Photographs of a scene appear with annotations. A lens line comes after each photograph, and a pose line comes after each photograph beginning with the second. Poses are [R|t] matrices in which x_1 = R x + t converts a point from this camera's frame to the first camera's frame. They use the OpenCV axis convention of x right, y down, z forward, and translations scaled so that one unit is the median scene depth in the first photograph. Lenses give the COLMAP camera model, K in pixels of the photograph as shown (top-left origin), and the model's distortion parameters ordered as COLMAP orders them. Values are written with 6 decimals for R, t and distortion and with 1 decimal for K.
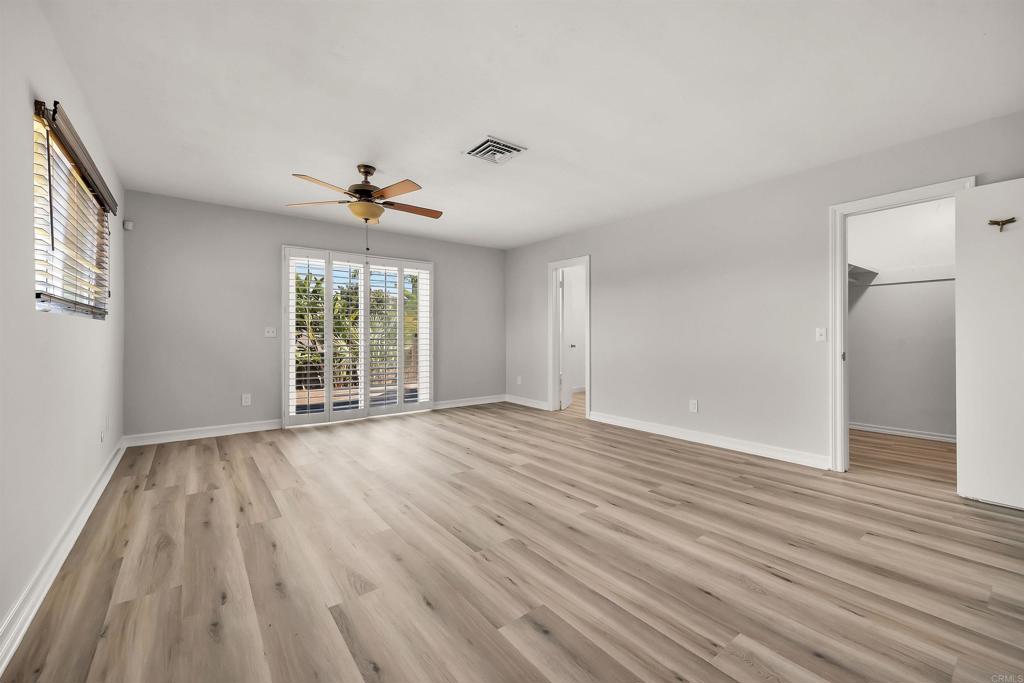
lens RADIAL K [[420.4, 0, 513.3], [0, 420.4, 336.6], [0, 0, 1]] dist [0.000275, 0.000052]
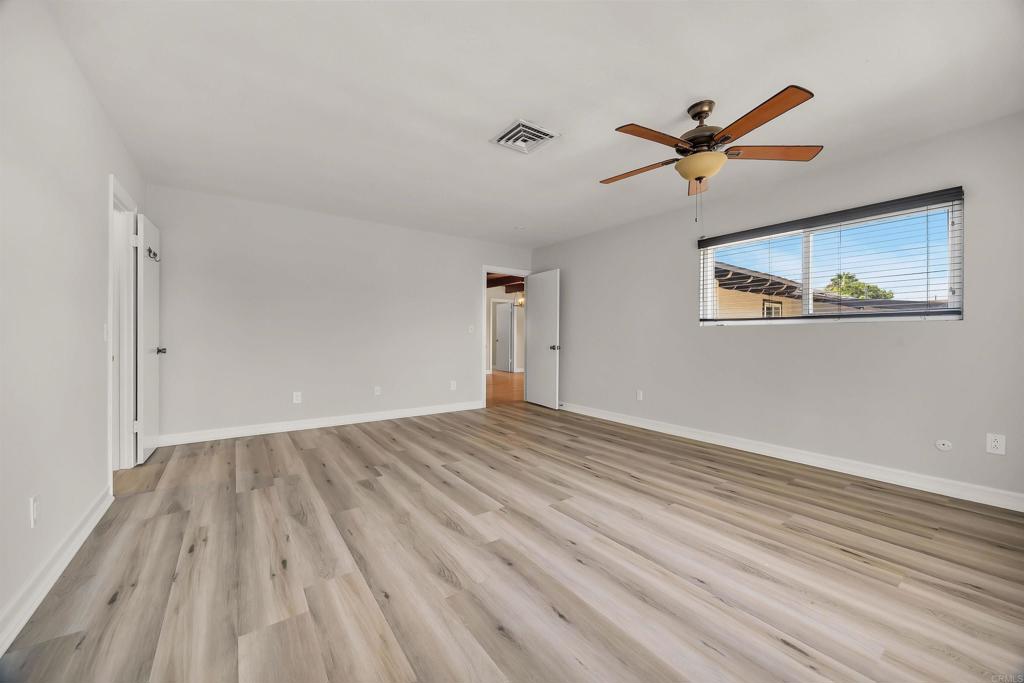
lens RADIAL K [[394.8, 0, 512.3], [0, 394.8, 337.5], [0, 0, 1]] dist [0.000137, -0.001156]
pose [[-0.999387, -0.002661, 0.034897, -0.058979], [-0.002377, 0.999964, 0.008181, -0.005334], [-0.034918, 0.008093, -0.999357, 2.107946]]
